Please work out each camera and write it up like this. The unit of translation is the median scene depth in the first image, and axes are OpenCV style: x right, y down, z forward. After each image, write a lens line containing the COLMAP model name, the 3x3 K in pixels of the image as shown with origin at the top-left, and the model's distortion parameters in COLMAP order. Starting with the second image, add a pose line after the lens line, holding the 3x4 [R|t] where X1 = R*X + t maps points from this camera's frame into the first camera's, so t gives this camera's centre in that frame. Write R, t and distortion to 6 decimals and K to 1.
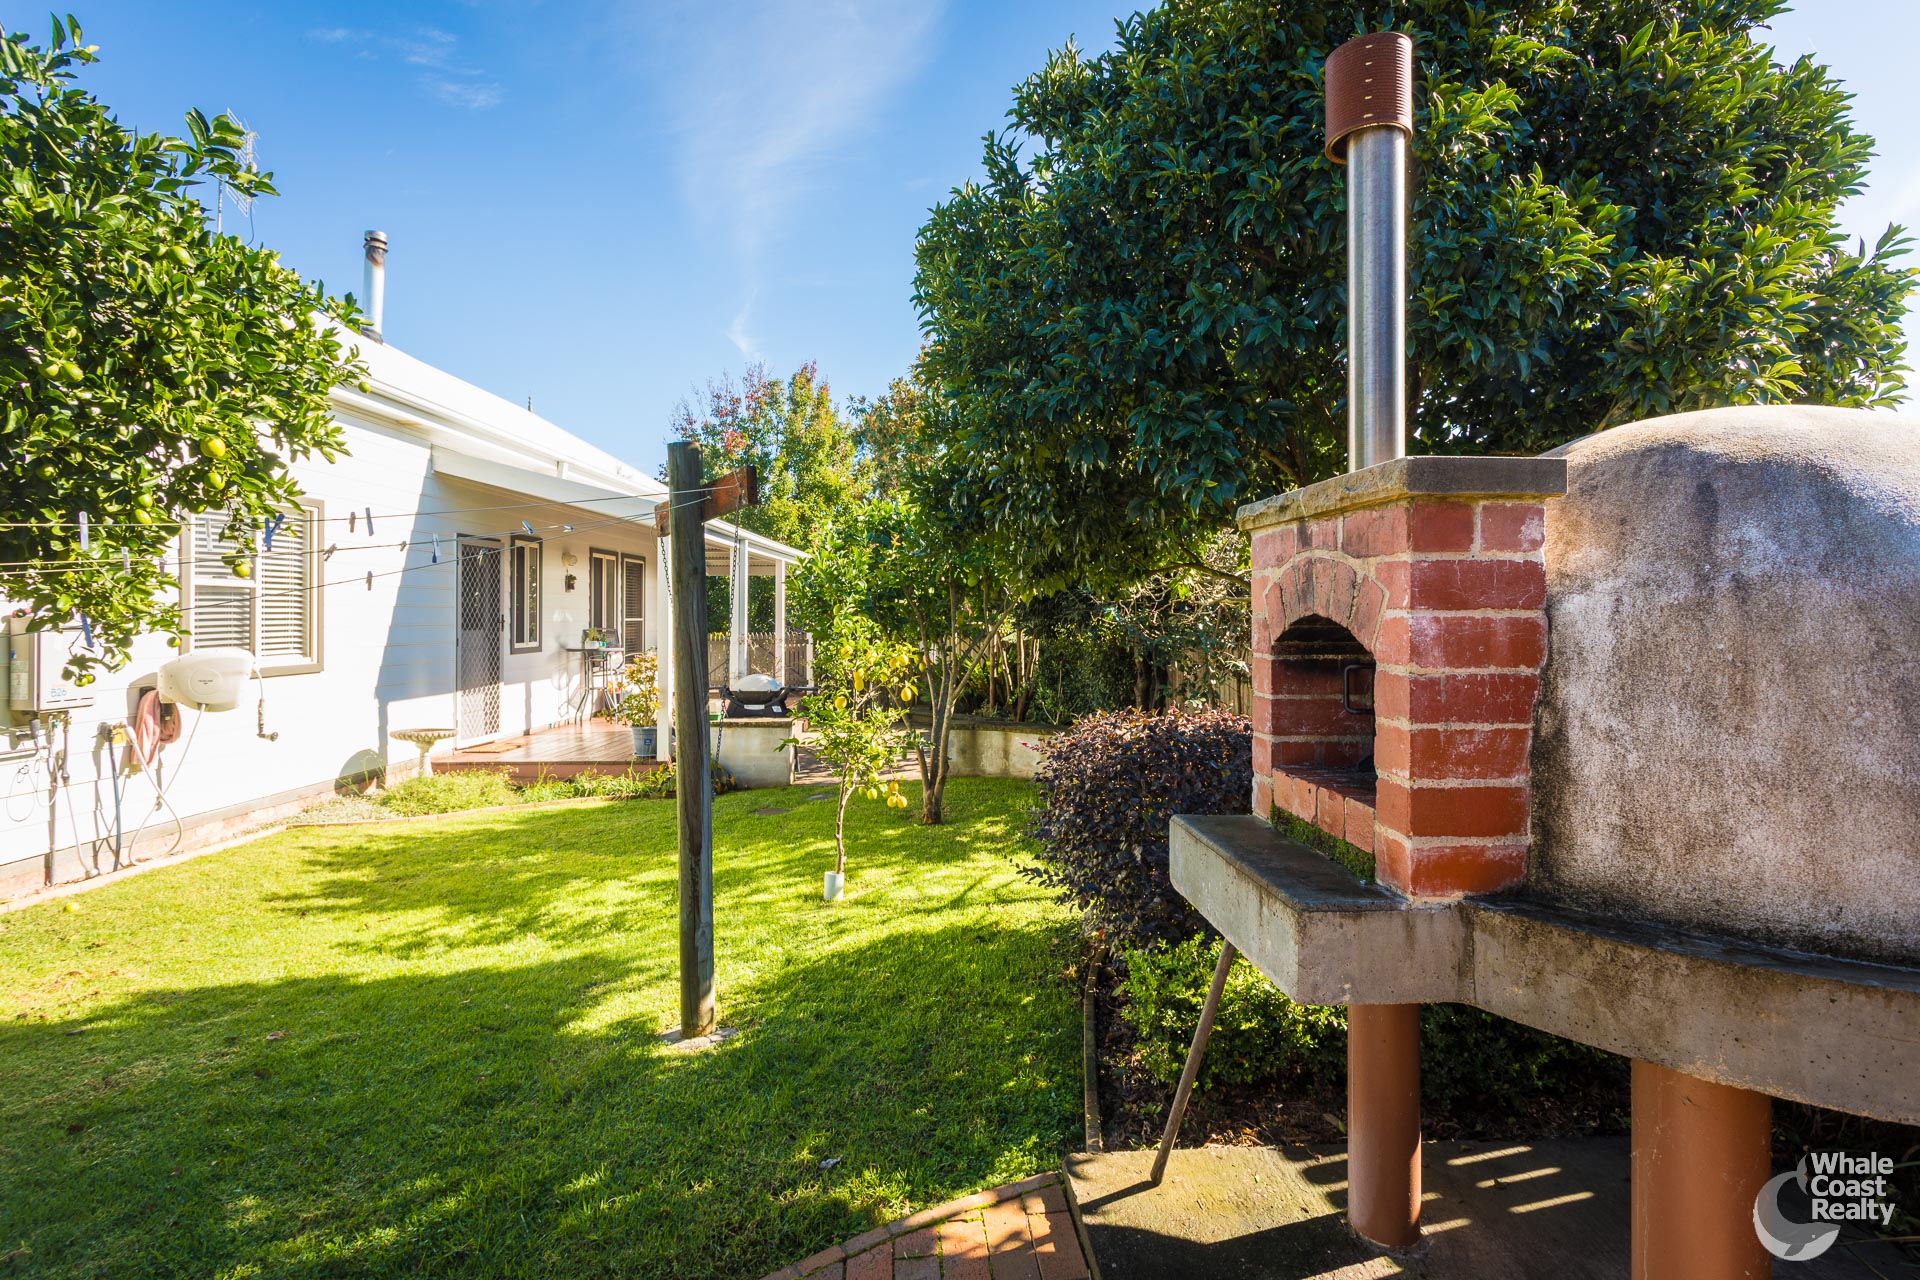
lens RADIAL K [[911.4, 0, 961.6], [0, 911.4, 622.0], [0, 0, 1]] dist [0.018071, 0.000122]
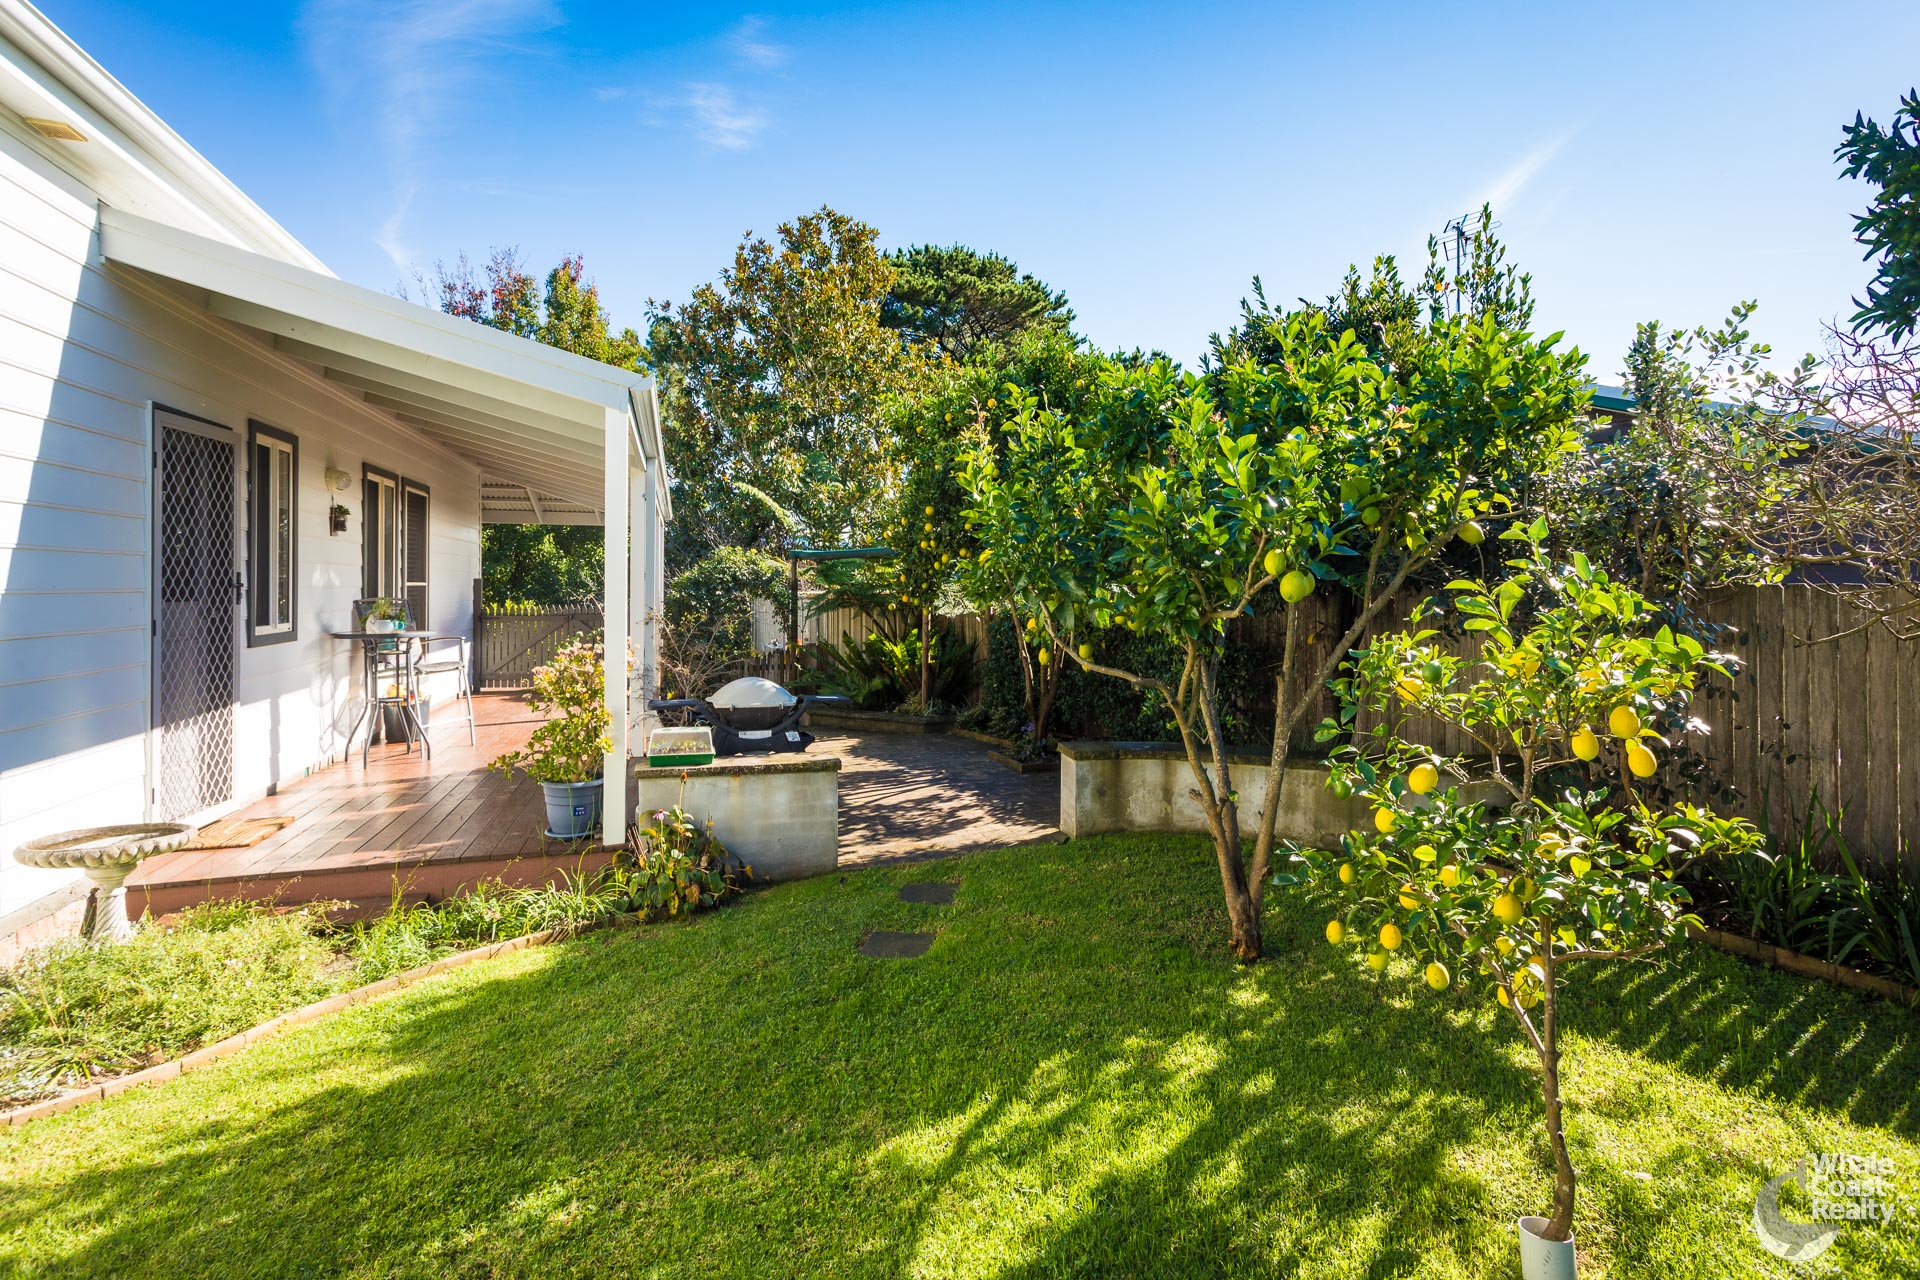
lens RADIAL K [[970.5, 0, 965.1], [0, 970.5, 594.9], [0, 0, 1]] dist [0.016419, -0.000133]
pose [[0.960336, 0.002211, 0.278838, -0.243230], [-0.003247, 0.999989, 0.003256, 0.001633], [-0.278827, -0.004032, 0.960333, 0.329468]]
